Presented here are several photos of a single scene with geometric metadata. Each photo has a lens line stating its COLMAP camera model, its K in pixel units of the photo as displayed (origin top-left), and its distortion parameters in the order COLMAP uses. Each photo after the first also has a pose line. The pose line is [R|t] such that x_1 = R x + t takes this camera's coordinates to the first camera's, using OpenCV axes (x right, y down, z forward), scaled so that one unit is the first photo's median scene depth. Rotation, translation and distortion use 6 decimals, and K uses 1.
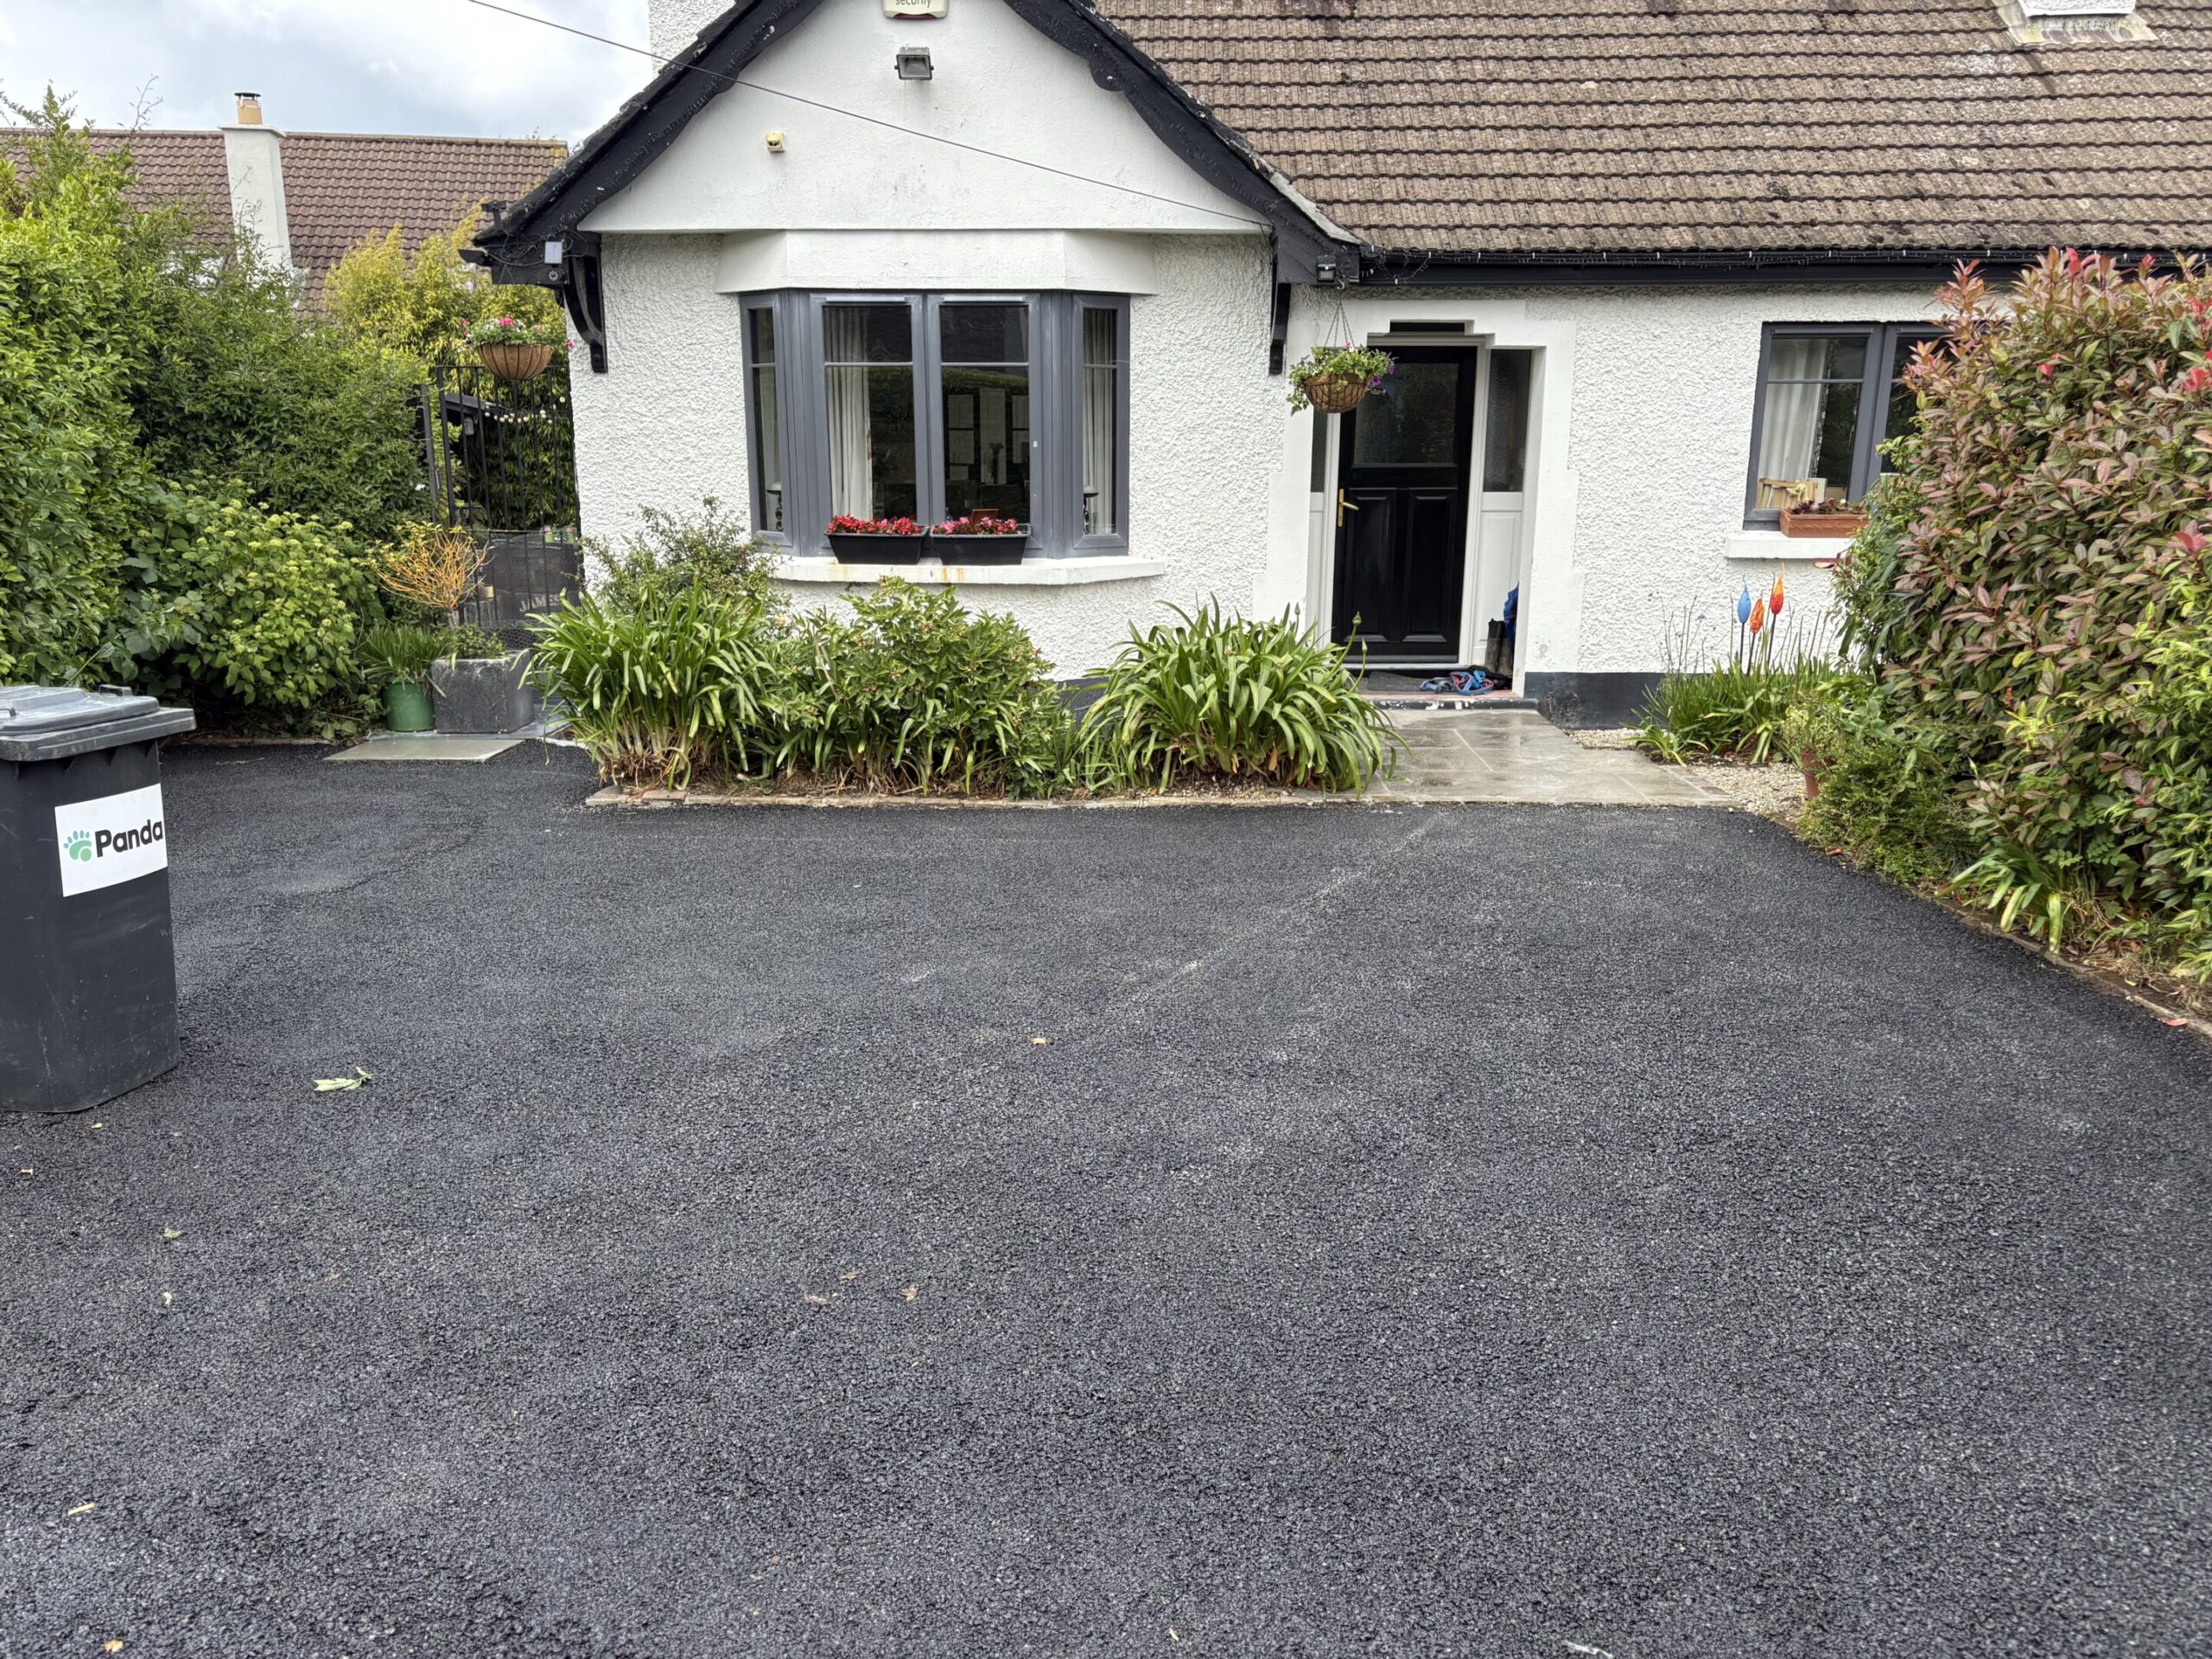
lens RADIAL K [[1660.2, 0, 1106.3], [0, 1660.2, 852.9], [0, 0, 1]] dist [0.039266, -0.035658]
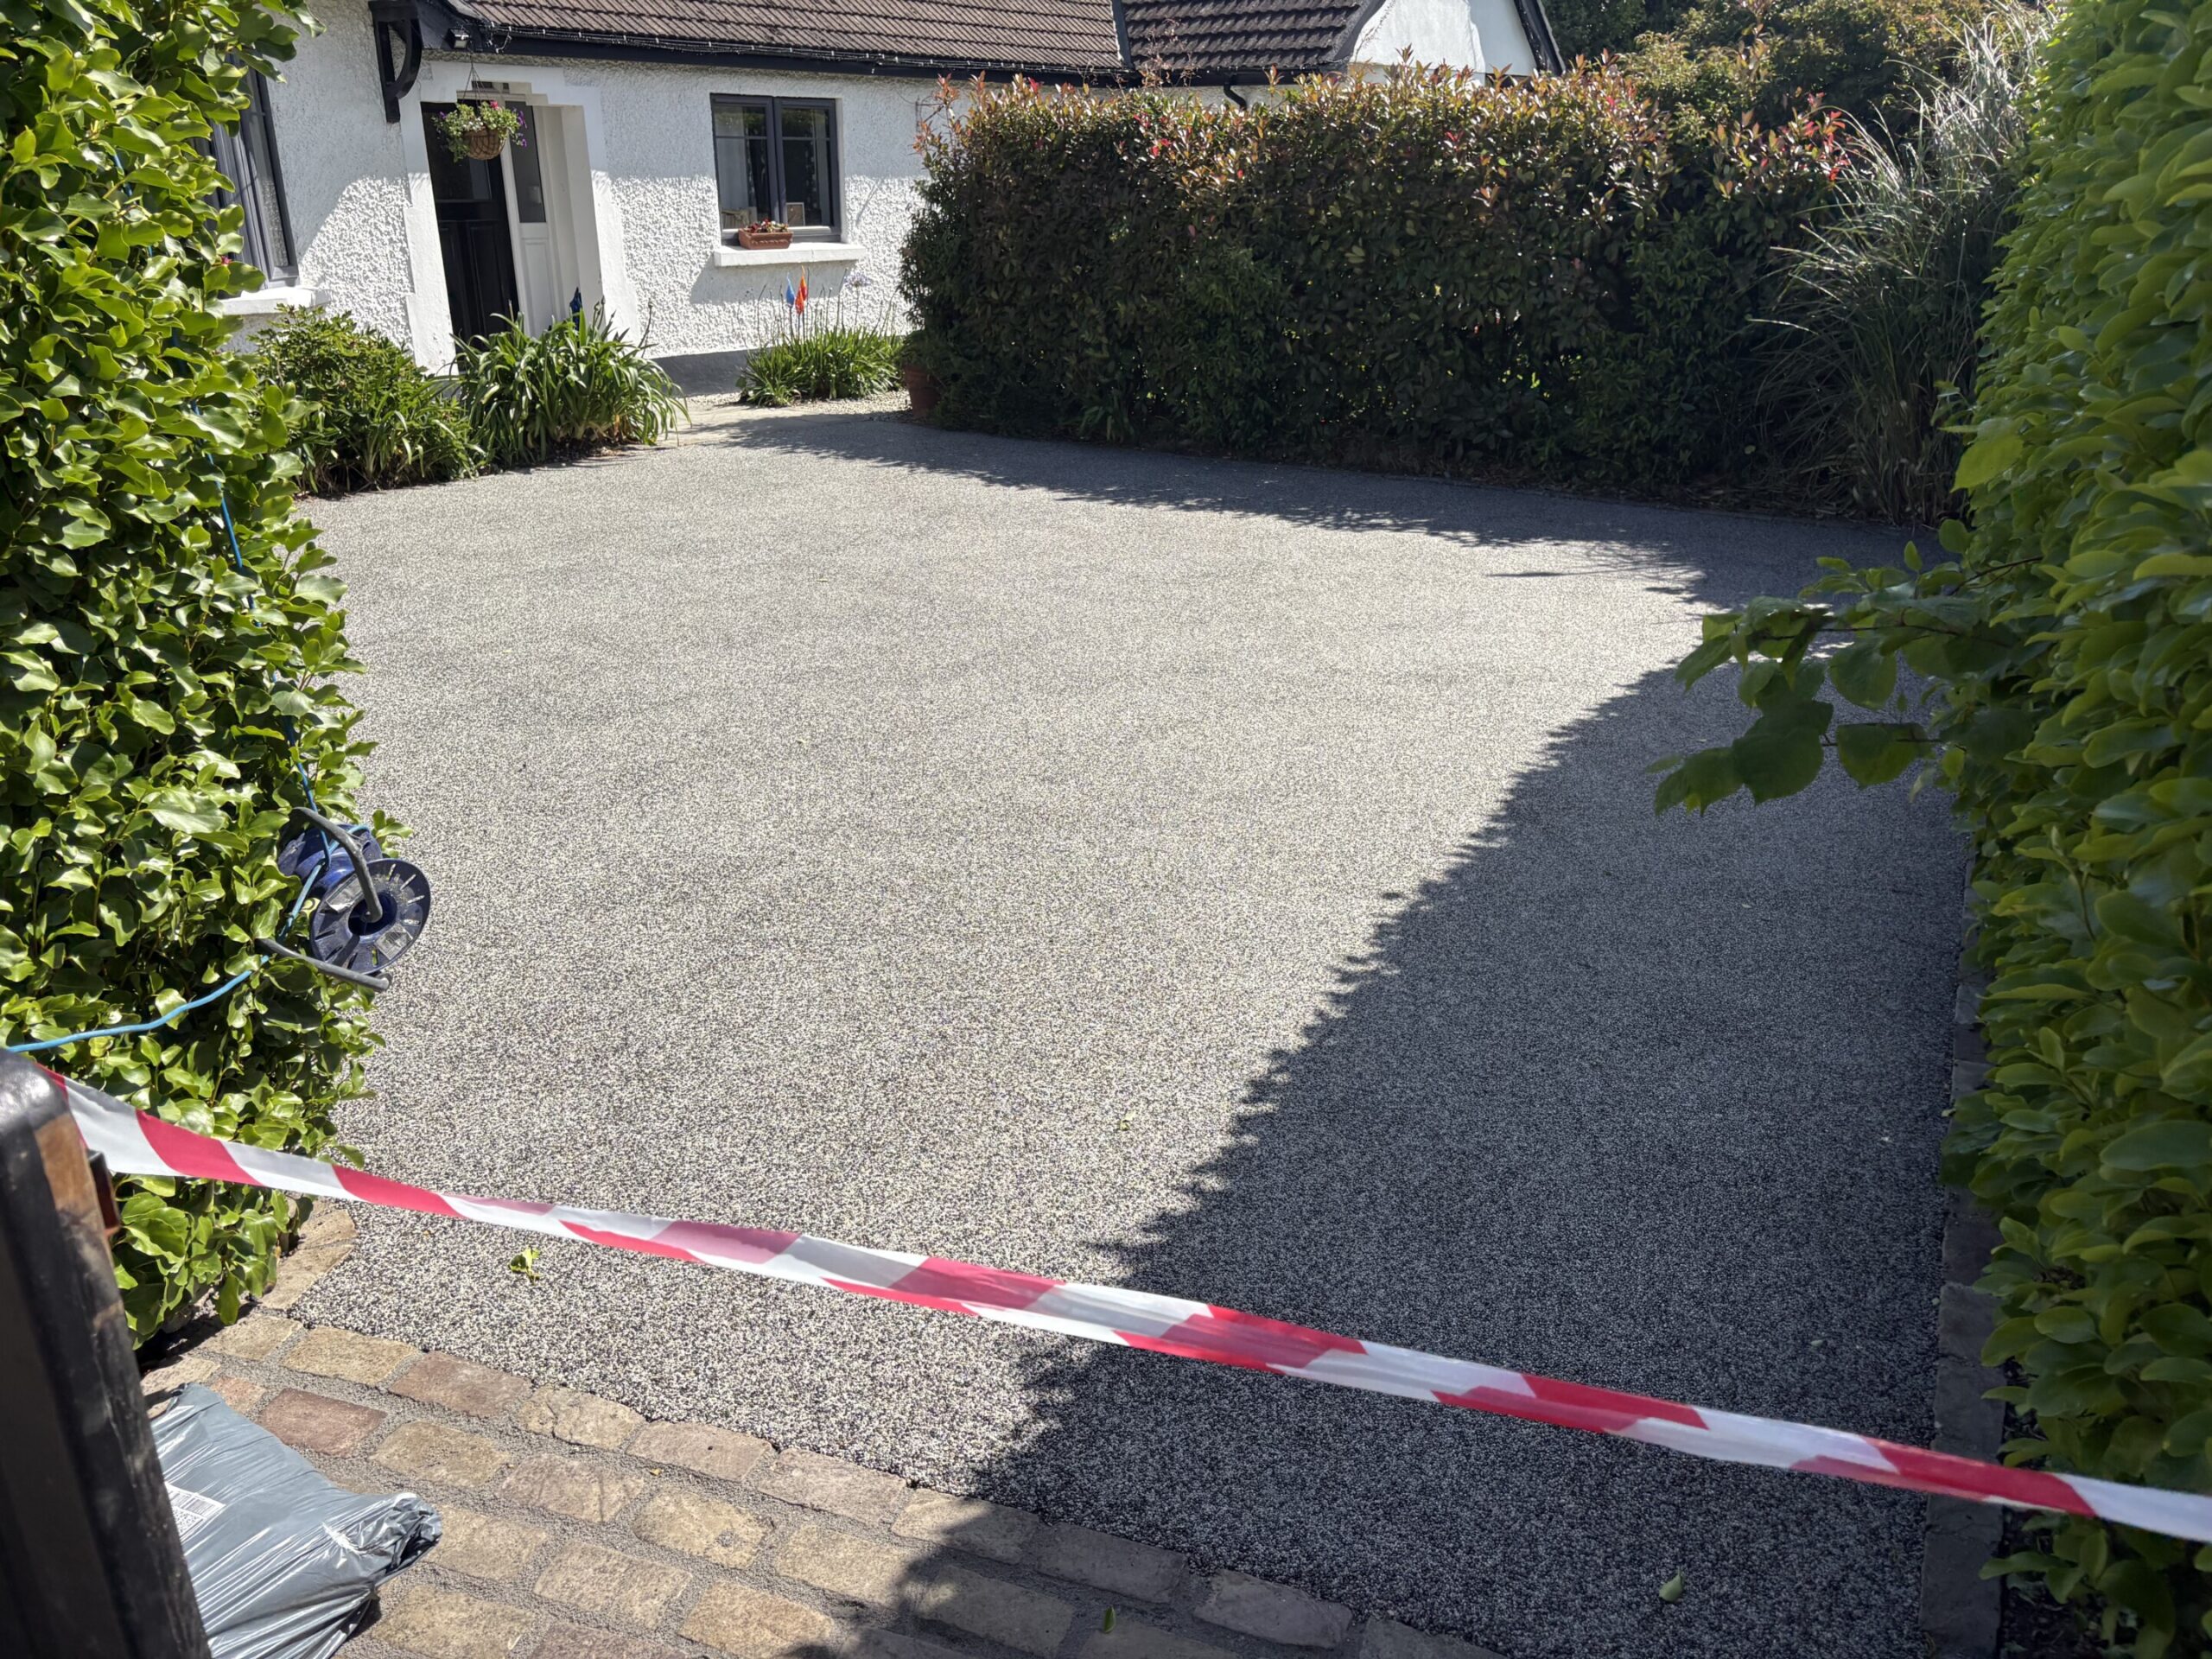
lens RADIAL K [[1660.2, 0, 1090.9], [0, 1660.2, 817.4], [0, 0, 1]] dist [0.039266, -0.035658]
pose [[0.624278, -0.286162, 0.726903, -0.634435], [0.191574, 0.958159, 0.212674, 0.031199], [-0.757348, 0.006487, 0.652979, -0.167659]]
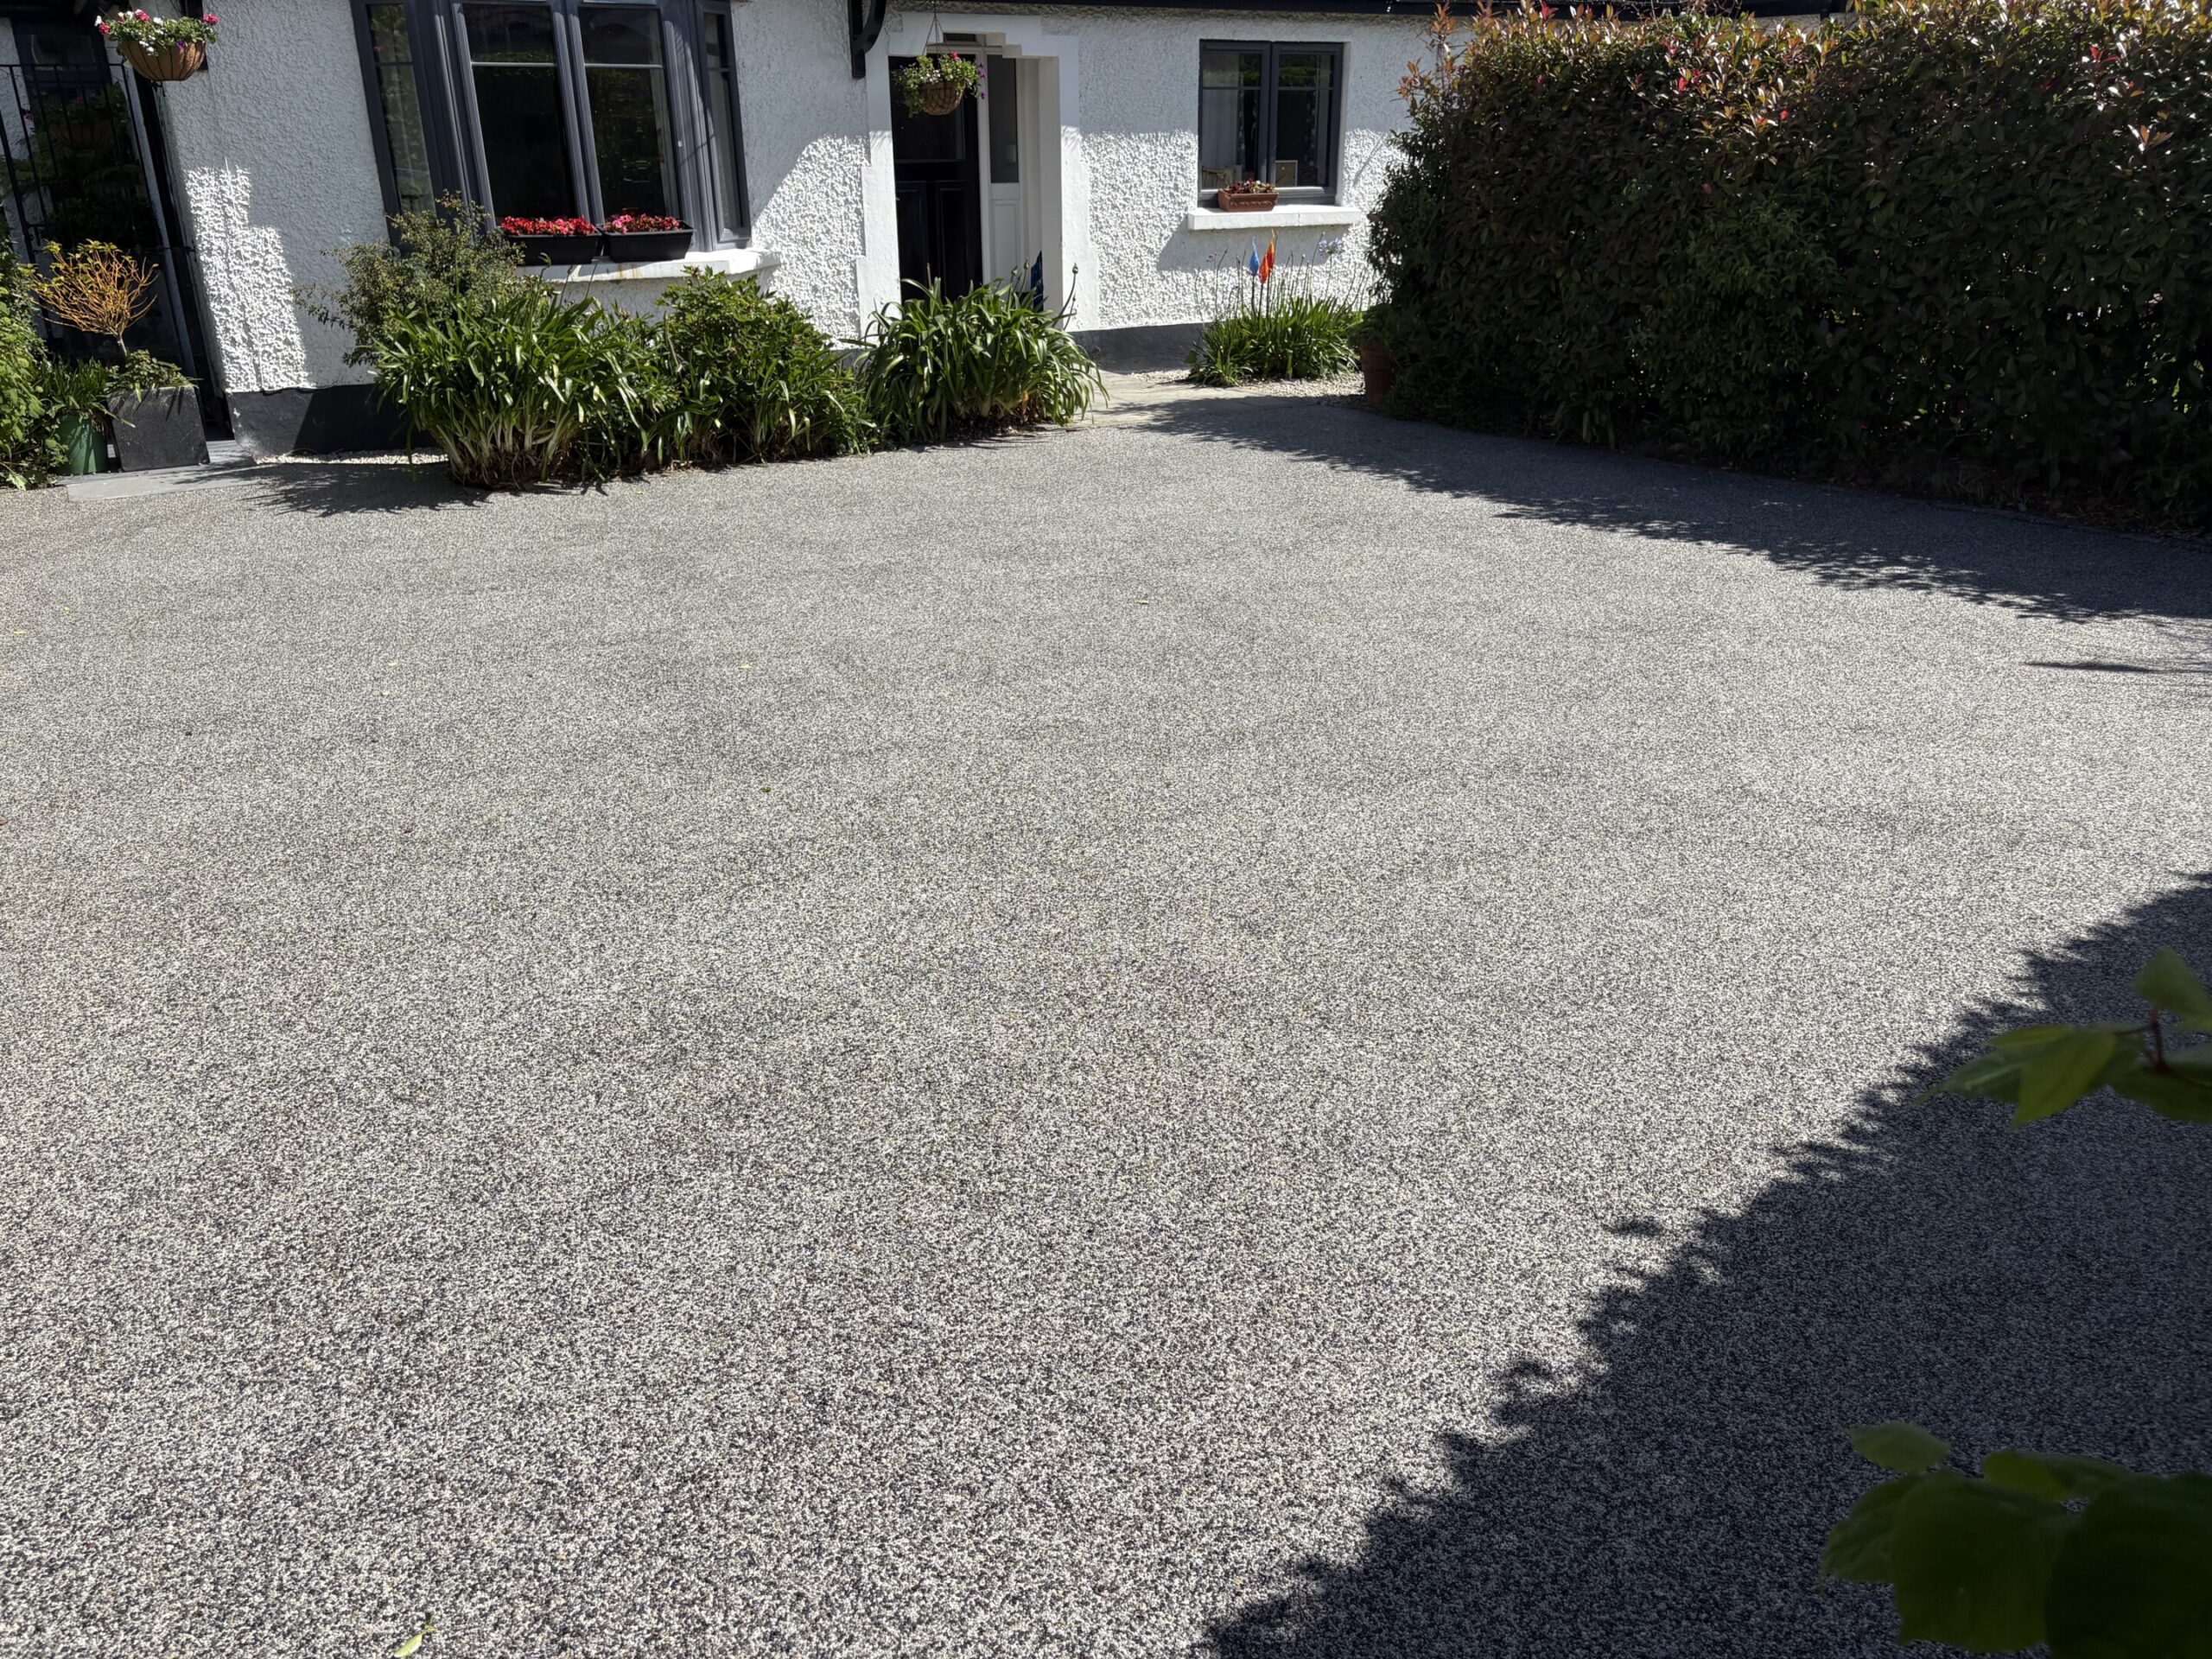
lens RADIAL K [[1660.2, 0, 1097.4], [0, 1660.2, 828.0], [0, 0, 1]] dist [0.039266, -0.035658]
pose [[0.844696, -0.214666, 0.490313, -0.459876], [0.141761, 0.973064, 0.181800, 0.031492], [-0.516132, -0.084059, 0.852374, -0.118323]]
